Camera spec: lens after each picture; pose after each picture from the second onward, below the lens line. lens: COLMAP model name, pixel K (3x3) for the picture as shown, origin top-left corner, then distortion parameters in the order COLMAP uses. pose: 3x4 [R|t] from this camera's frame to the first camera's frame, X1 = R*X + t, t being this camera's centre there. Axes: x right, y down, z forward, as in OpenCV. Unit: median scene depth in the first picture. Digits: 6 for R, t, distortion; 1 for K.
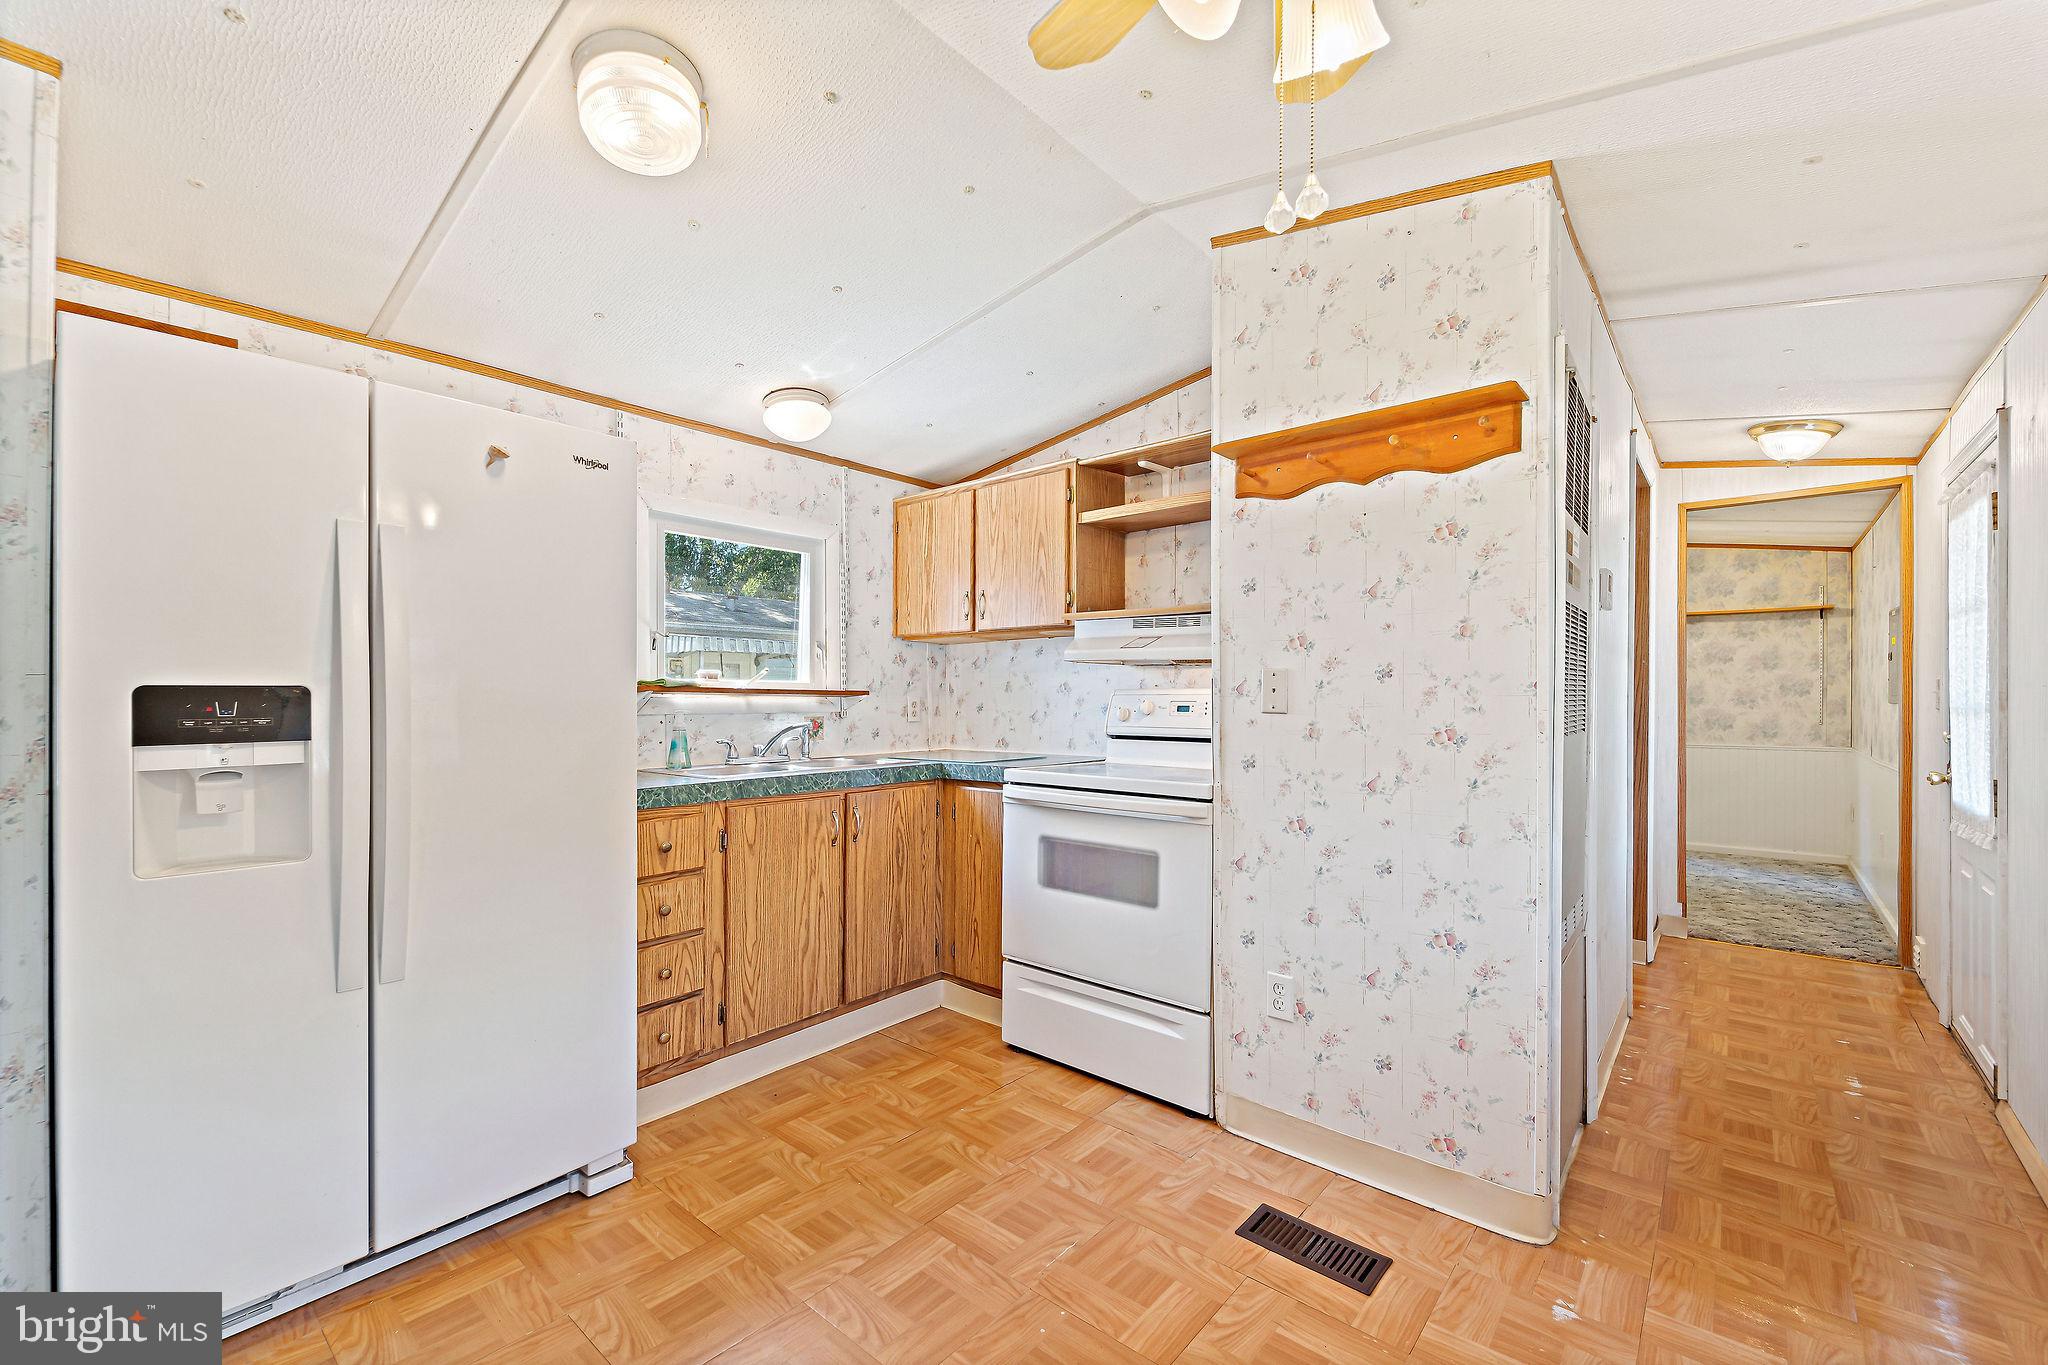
lens RADIAL K [[835.4, 0, 1037.6], [0, 835.4, 700.6], [0, 0, 1]] dist [-0.000346, -0.000092]
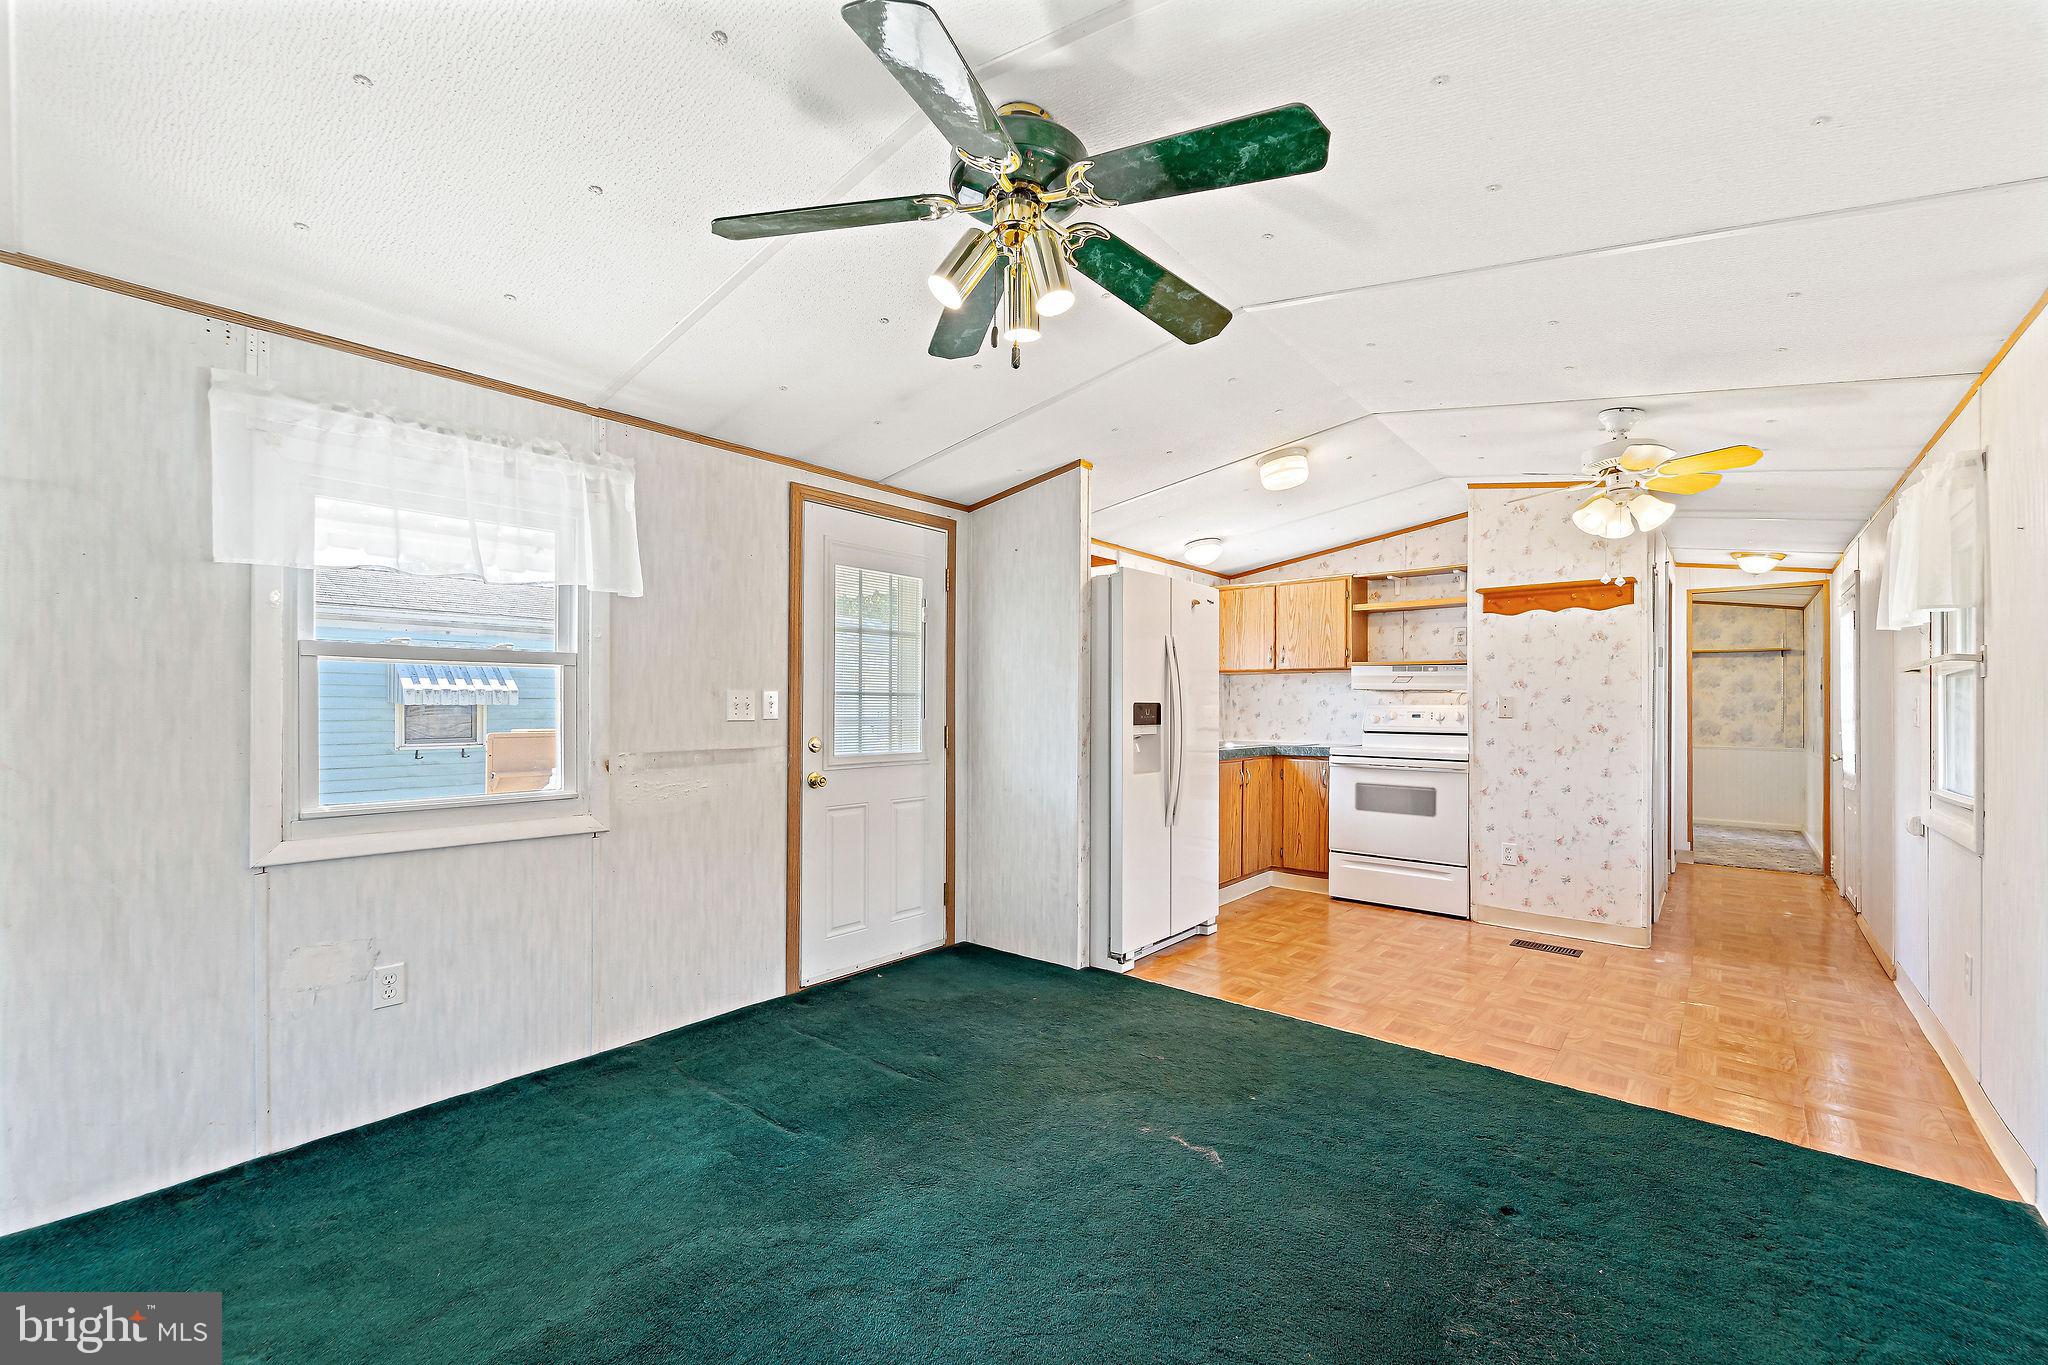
lens RADIAL K [[839.4, 0, 1018.5], [0, 839.4, 699.4], [0, 0, 1]] dist [-0.000407, -0.000263]
pose [[0.999967, 0.007609, 0.002741, -0.694742], [-0.007571, 0.999877, -0.013762, 0.005310], [-0.002845, 0.013741, 0.999902, -0.807324]]
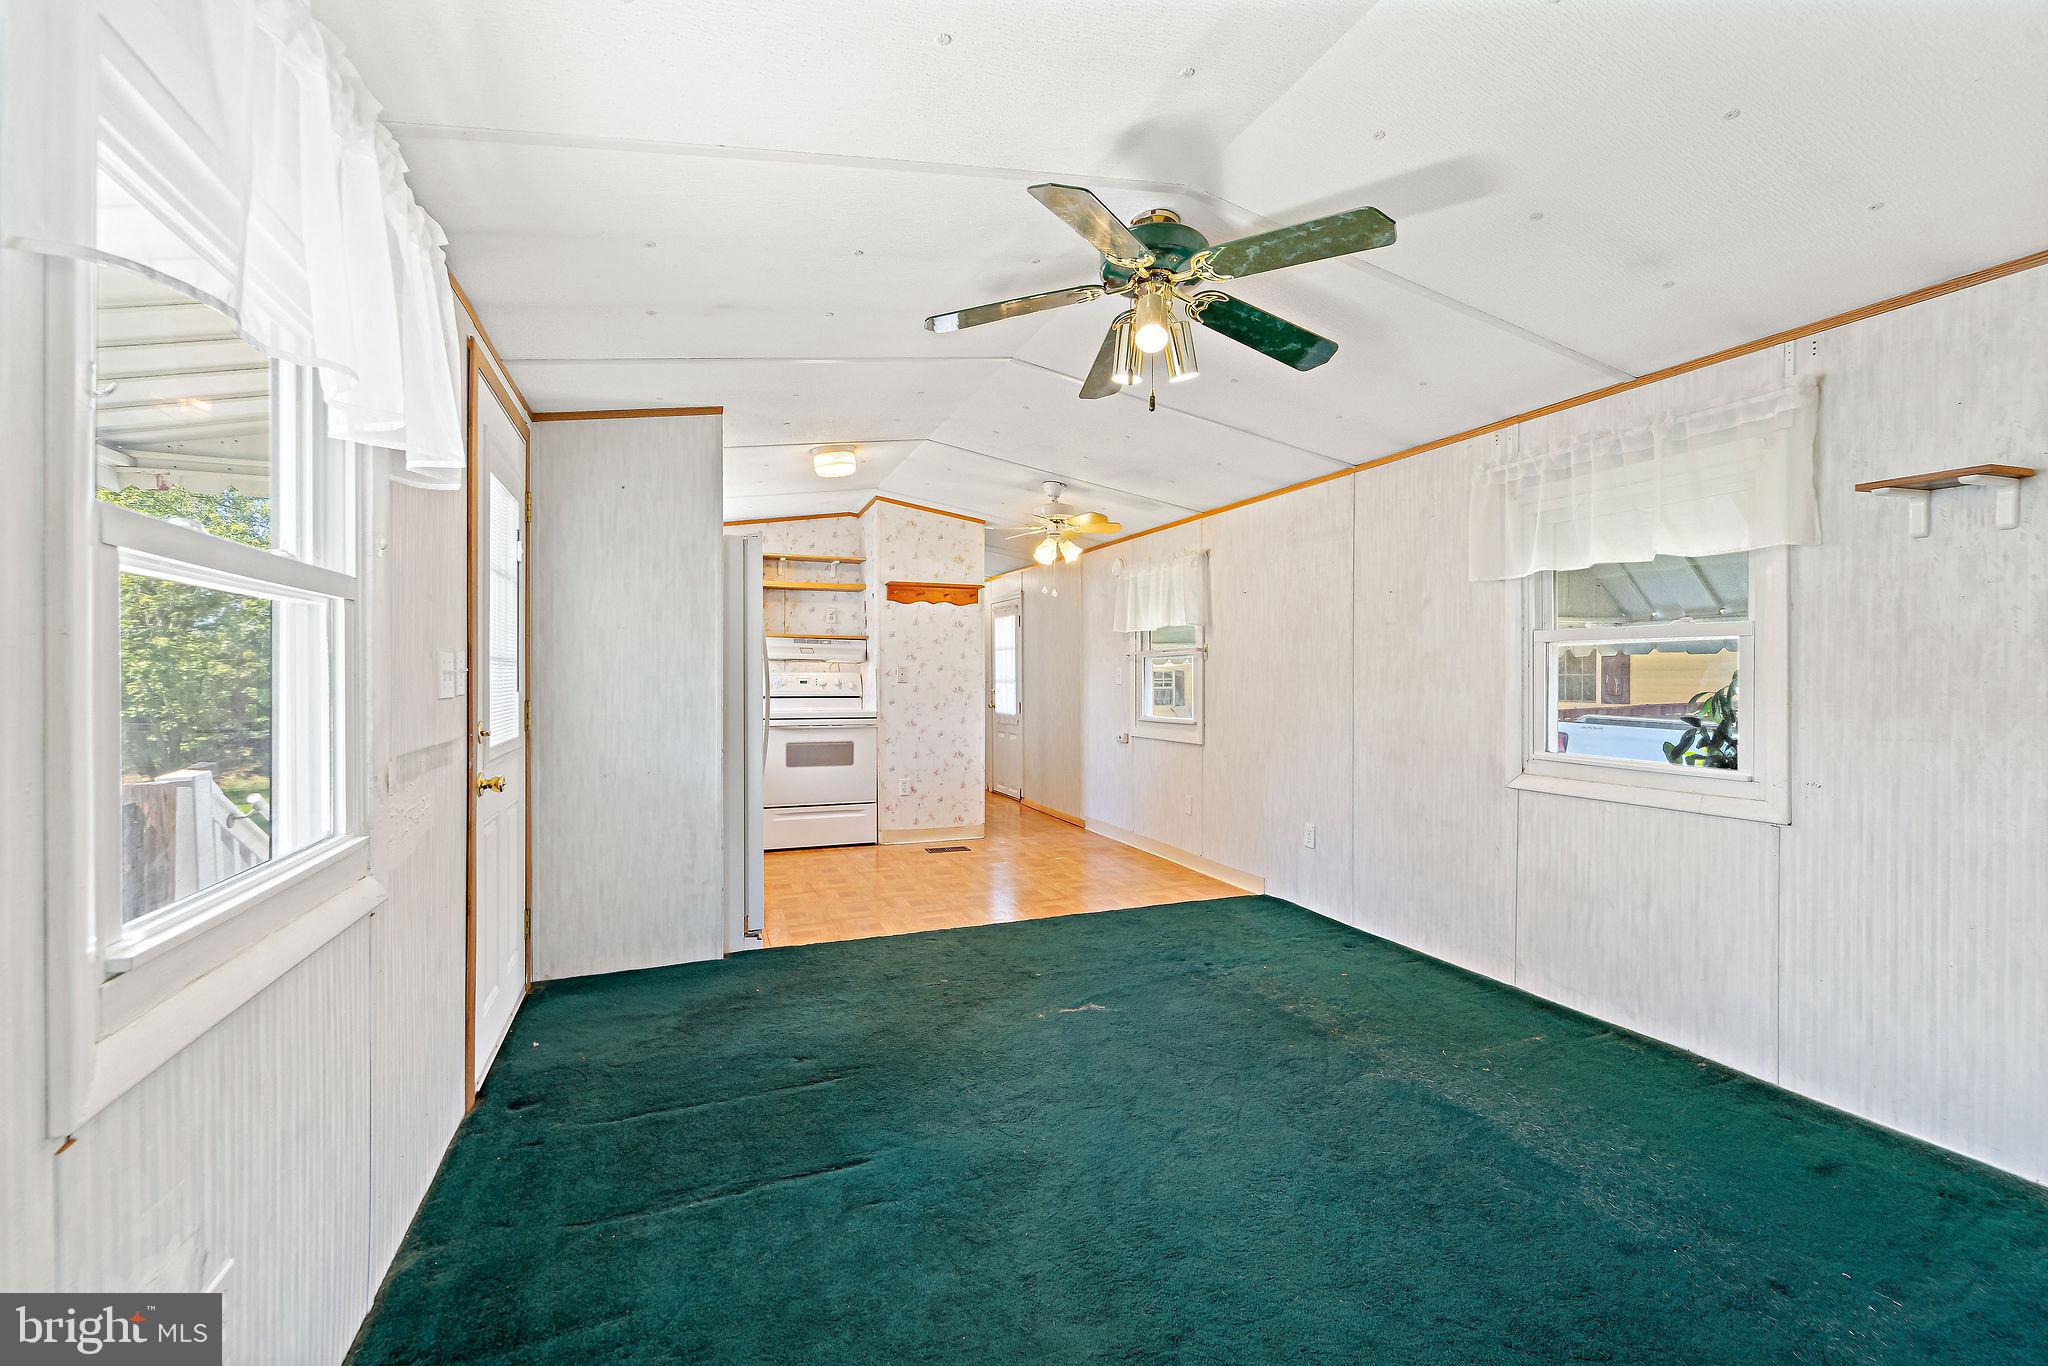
lens RADIAL K [[842.7, 0, 1024.0], [0, 842.7, 683.0], [0, 0, 1]] dist [0.001577, -0.000421]
pose [[0.464408, -0.003365, 0.885615, -1.442756], [0.002620, 0.999994, 0.002426, 0.007679], [-0.885617, 0.001194, 0.464414, -0.454226]]
